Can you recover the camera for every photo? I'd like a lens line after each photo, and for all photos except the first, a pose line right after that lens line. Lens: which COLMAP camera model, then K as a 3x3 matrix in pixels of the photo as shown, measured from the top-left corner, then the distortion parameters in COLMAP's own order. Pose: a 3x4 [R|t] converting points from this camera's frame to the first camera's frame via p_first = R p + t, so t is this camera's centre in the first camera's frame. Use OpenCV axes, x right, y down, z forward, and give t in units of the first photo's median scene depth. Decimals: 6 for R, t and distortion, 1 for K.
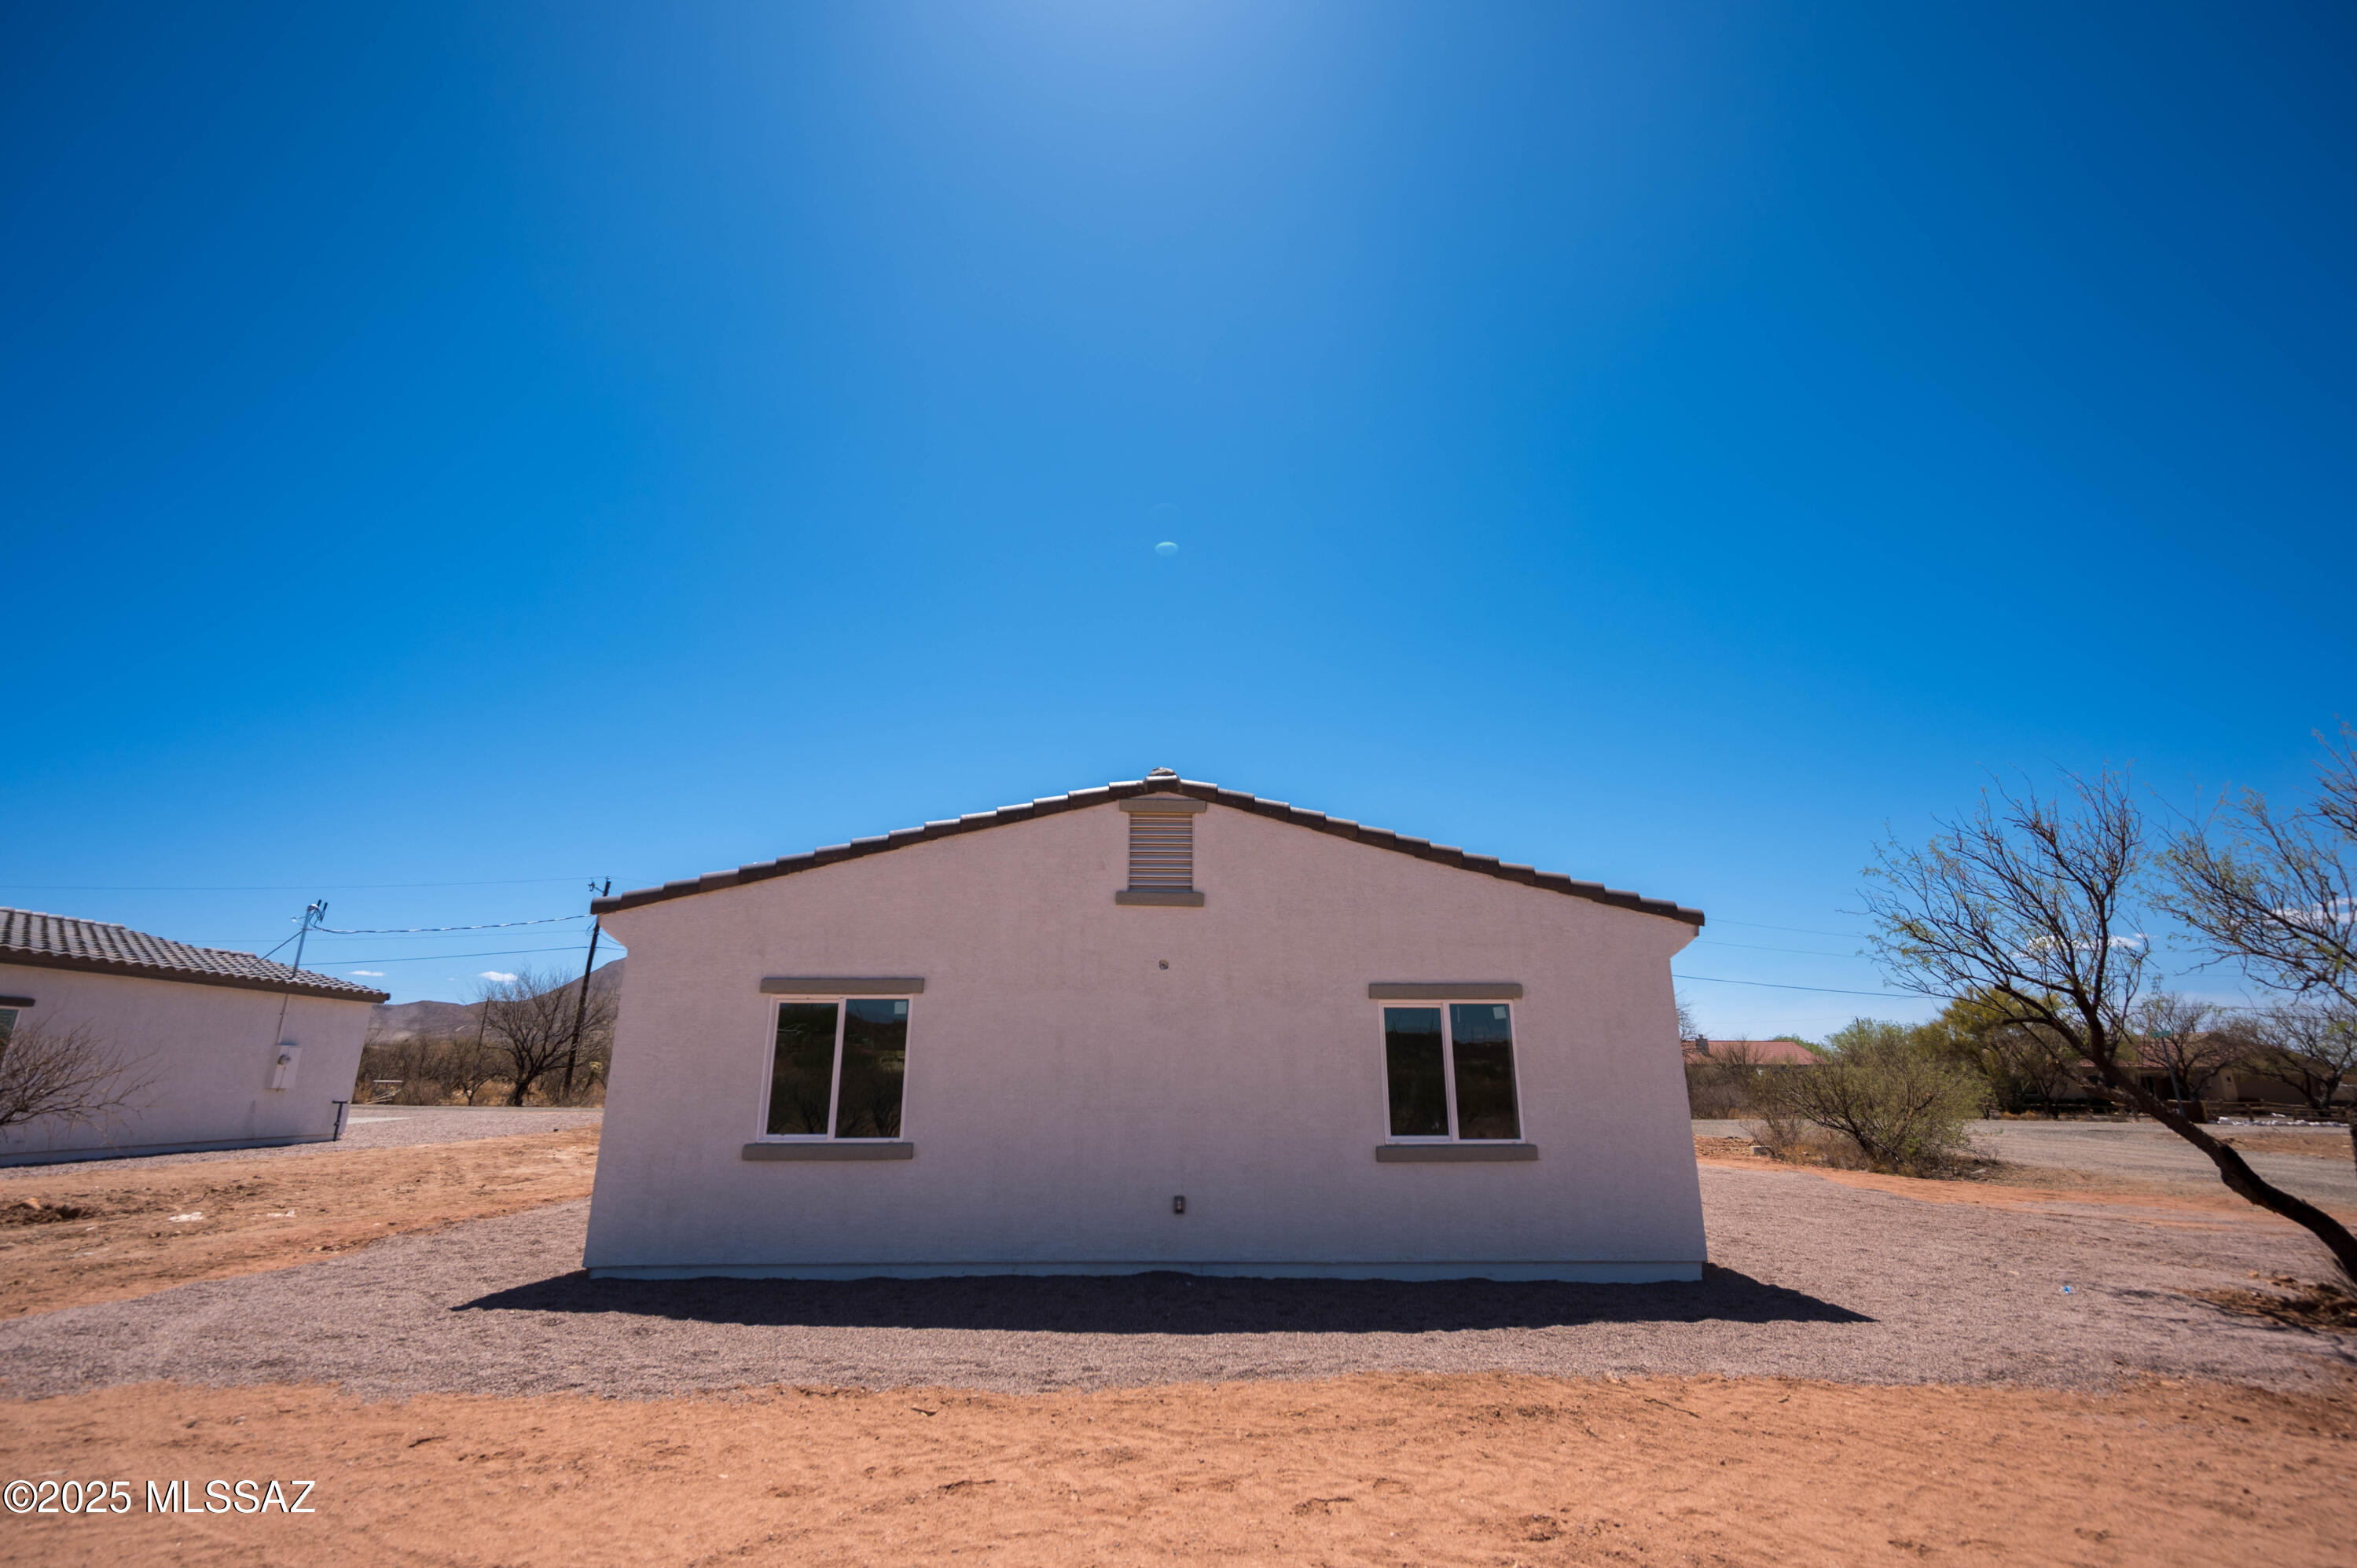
lens RADIAL K [[1032.3, 0, 1176.9], [0, 1032.3, 800.3], [0, 0, 1]] dist [-0.002718, -0.000808]
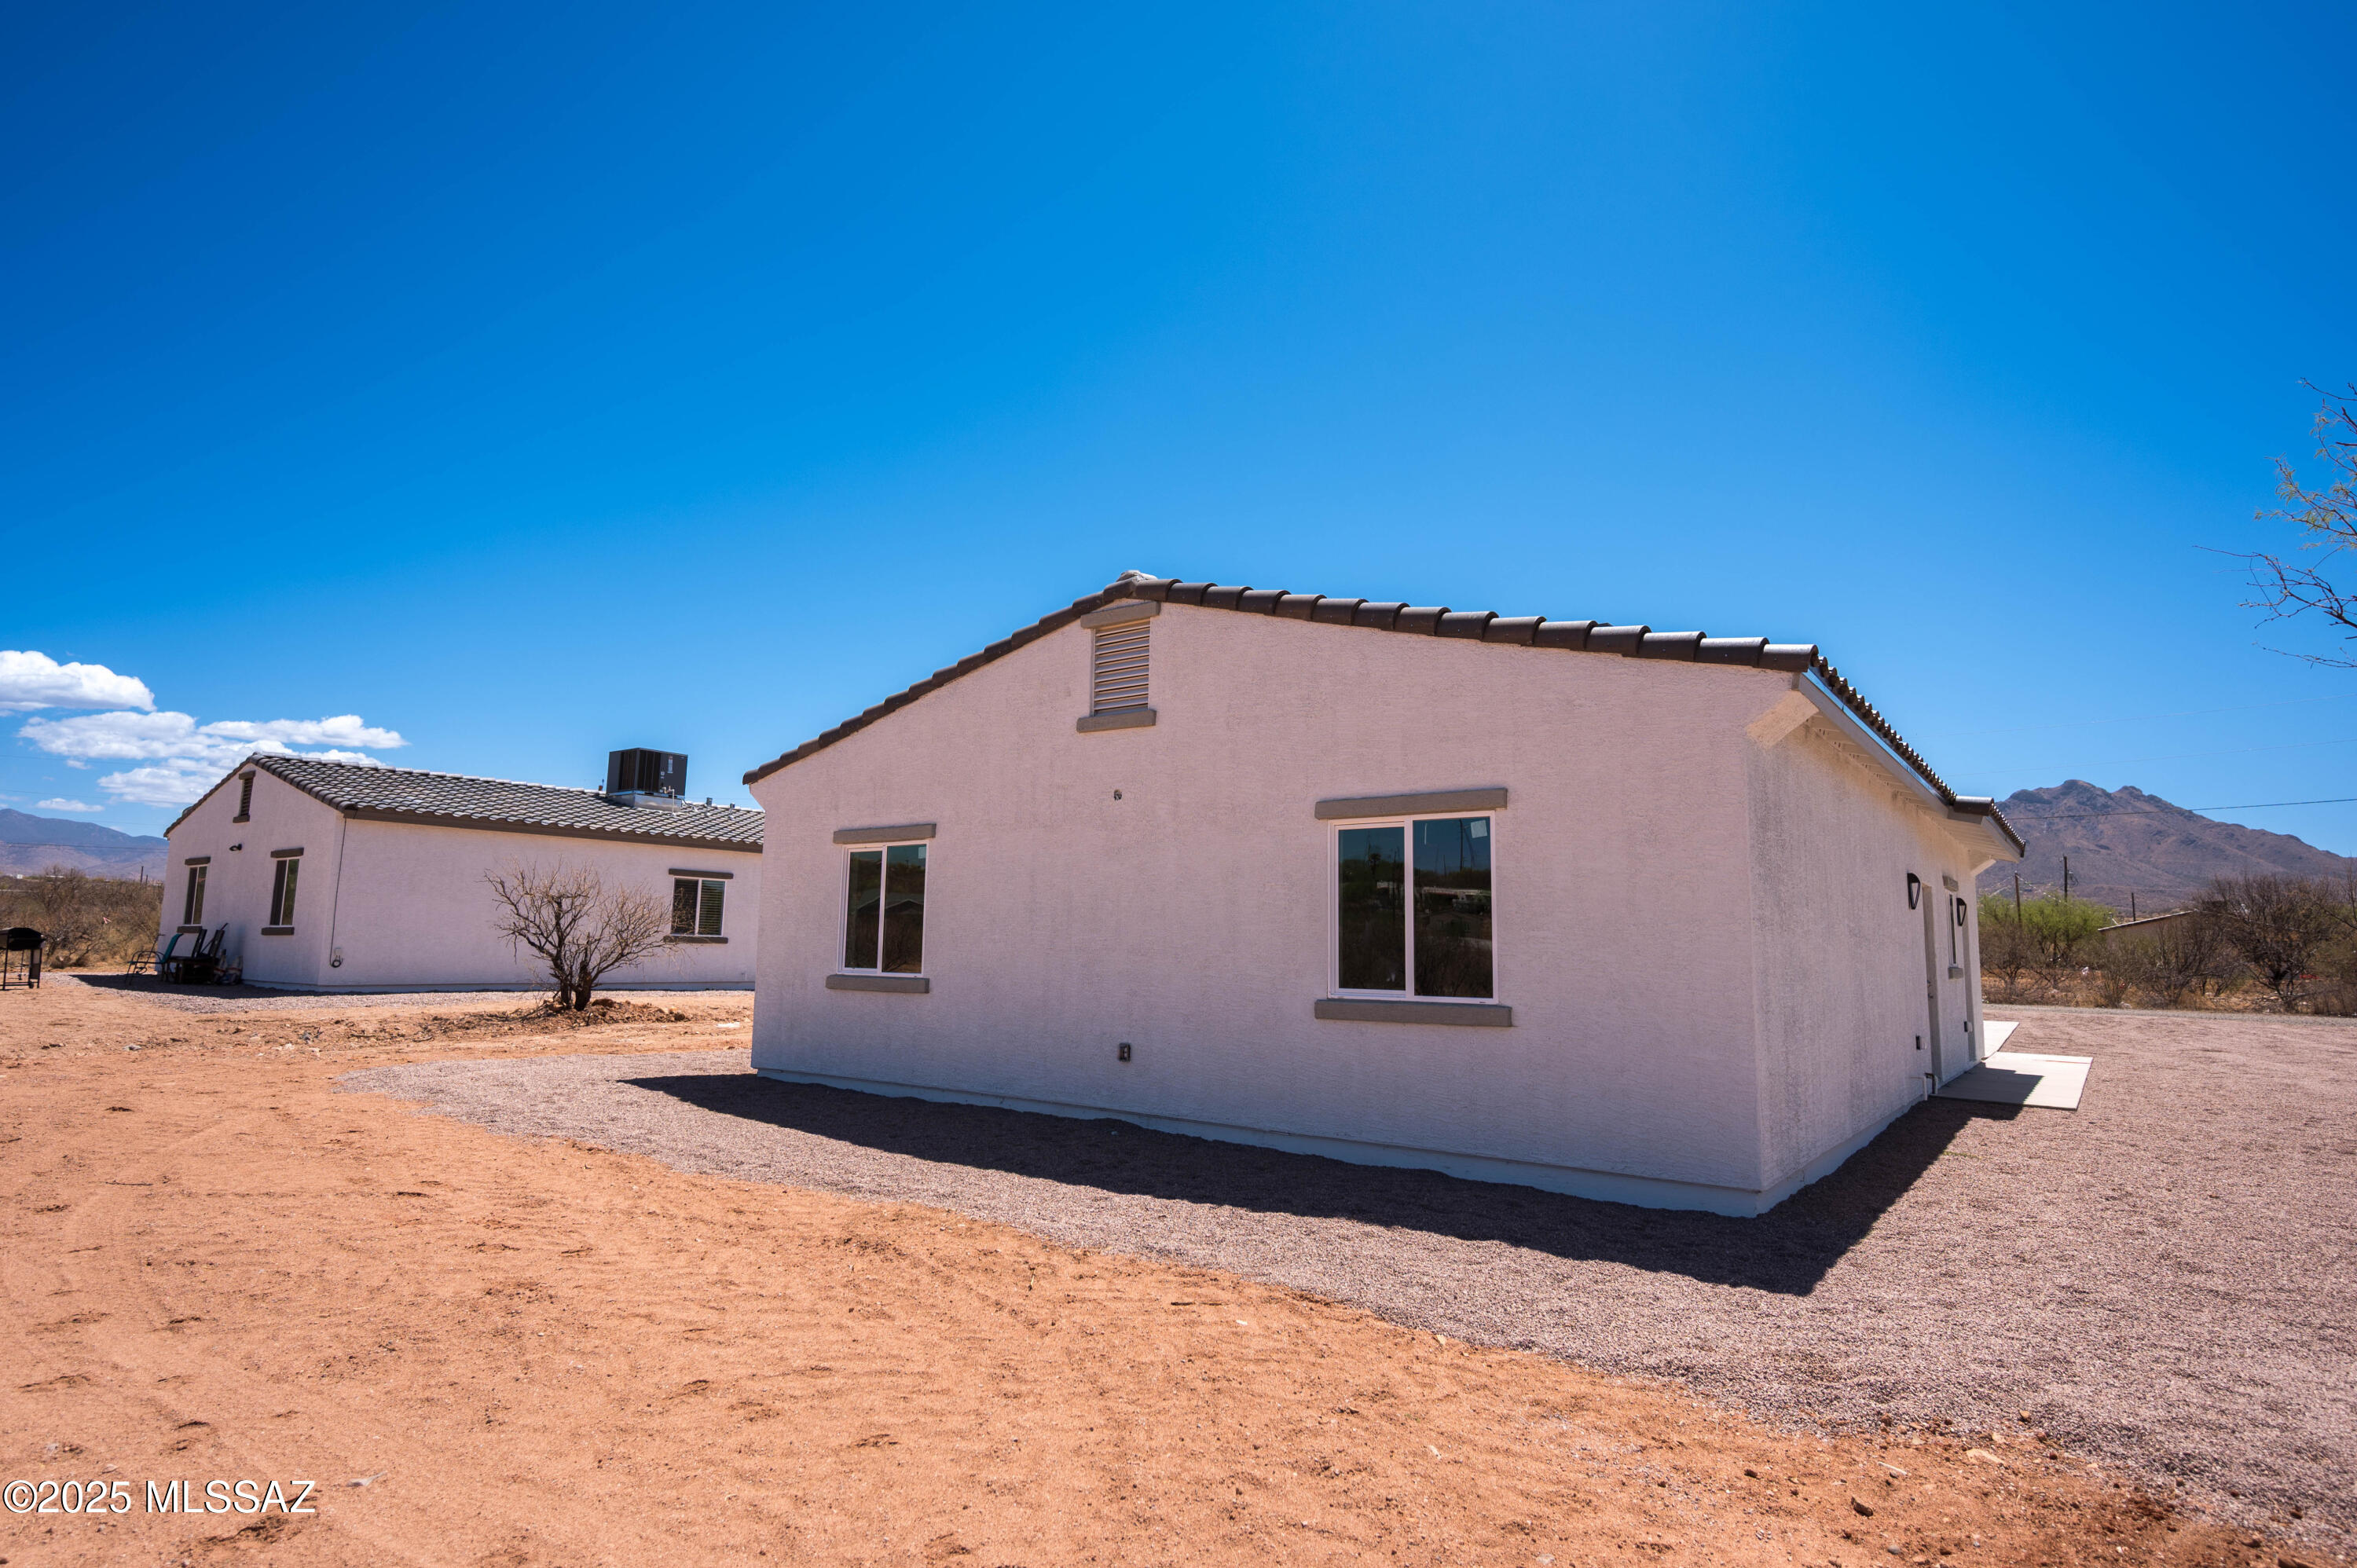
lens RADIAL K [[1274.2, 0, 1176.9], [0, 1274.2, 777.5], [0, 0, 1]] dist [-0.000416, -0.000018]
pose [[0.760949, -0.074084, -0.644569, 0.736738], [0.162389, 0.983586, 0.078660, 0.066351], [0.628162, -0.164527, 0.760489, 0.196346]]
